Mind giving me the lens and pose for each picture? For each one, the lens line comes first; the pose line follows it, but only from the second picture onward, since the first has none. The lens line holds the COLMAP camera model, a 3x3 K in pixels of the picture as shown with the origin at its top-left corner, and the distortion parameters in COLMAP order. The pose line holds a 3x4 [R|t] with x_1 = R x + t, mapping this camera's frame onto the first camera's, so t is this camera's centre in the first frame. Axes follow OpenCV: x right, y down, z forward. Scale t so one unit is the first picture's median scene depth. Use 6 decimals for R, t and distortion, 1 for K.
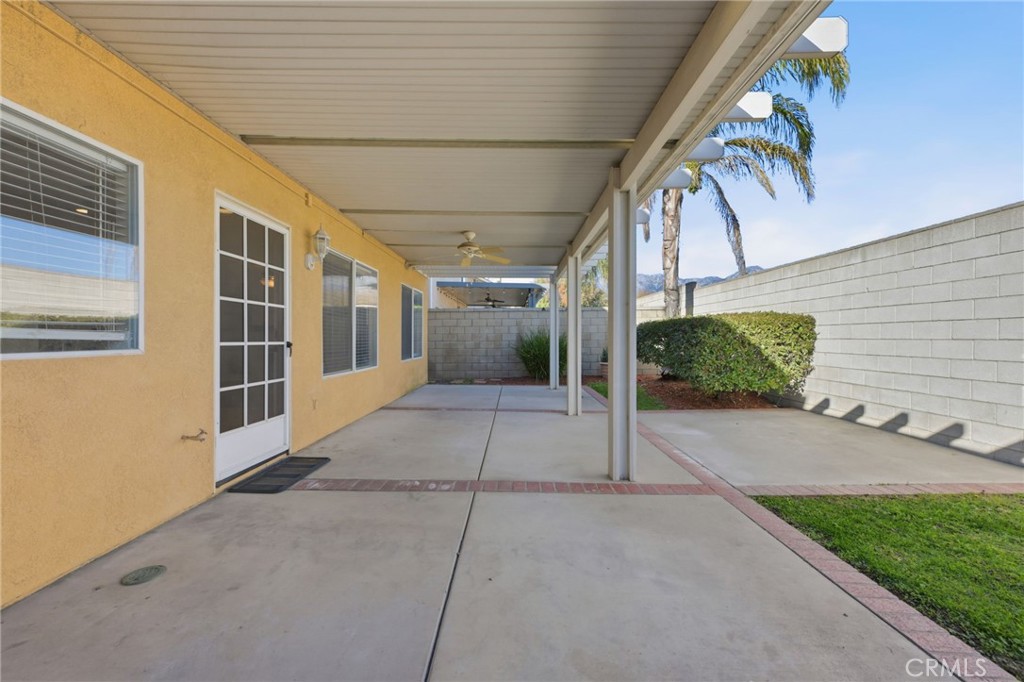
lens RADIAL K [[402.3, 0, 513.1], [0, 402.3, 341.8], [0, 0, 1]] dist [-0.002630, 0.000438]
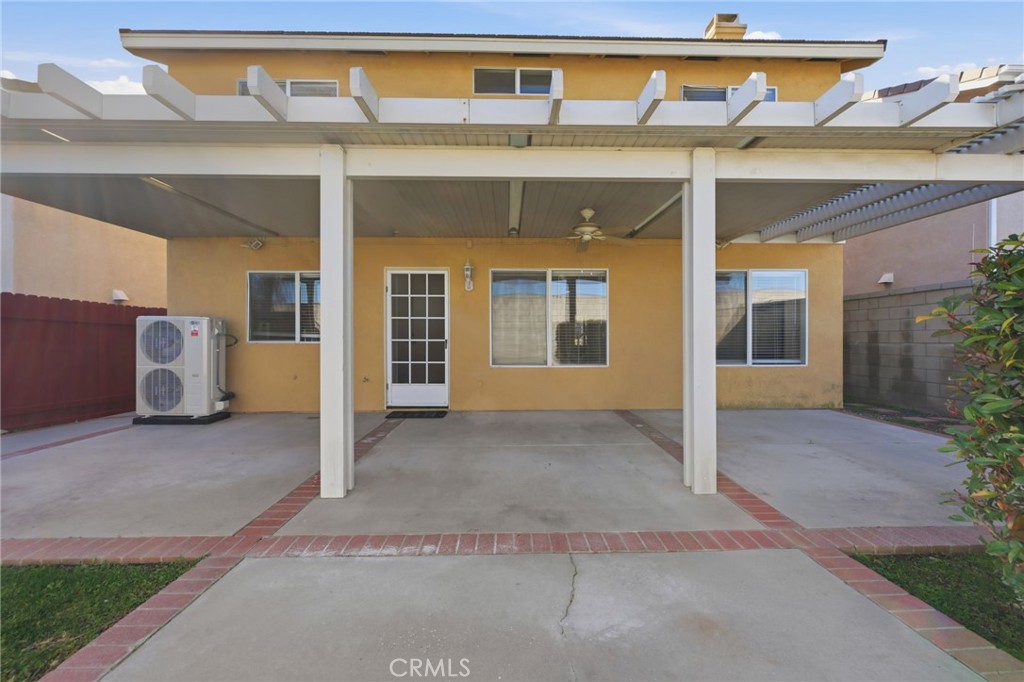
lens RADIAL K [[402.3, 0, 514.2], [0, 402.3, 334.4], [0, 0, 1]] dist [-0.002630, 0.000438]
pose [[0.020110, -0.003328, -0.999792, 0.787355], [-0.001437, 0.999993, -0.003358, -0.010911], [0.999797, 0.001504, 0.020105, 0.919624]]
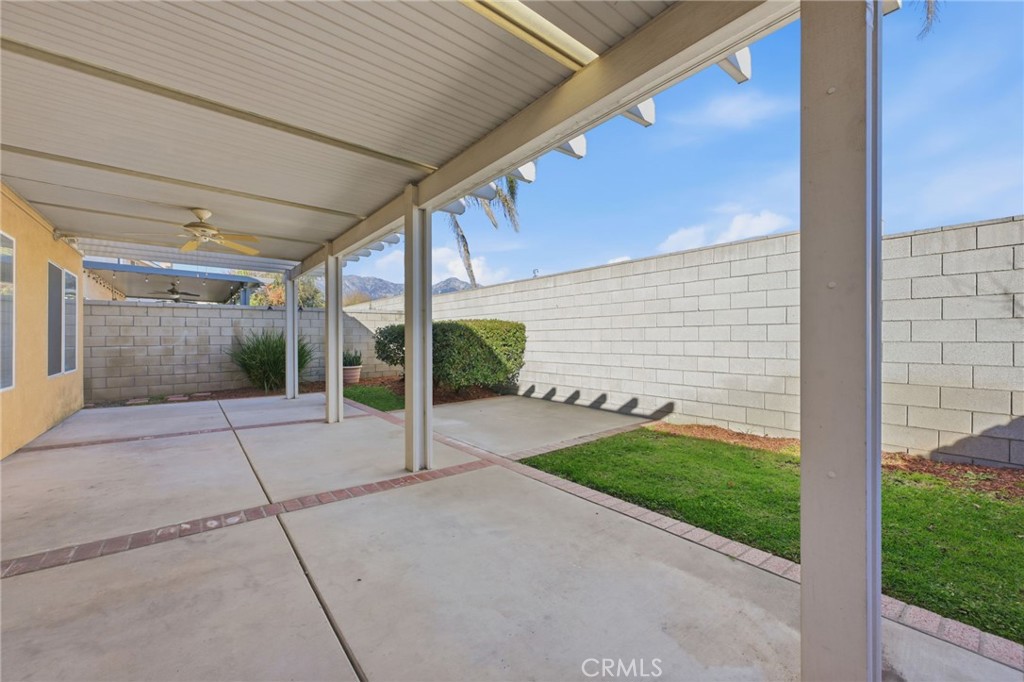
lens RADIAL K [[402.3, 0, 517.0], [0, 402.3, 342.0], [0, 0, 1]] dist [-0.002630, 0.000438]
pose [[0.774374, -0.006395, 0.632696, -0.141414], [0.010364, 0.999943, -0.002577, -0.000898], [-0.632644, 0.008553, 0.774396, -0.015522]]
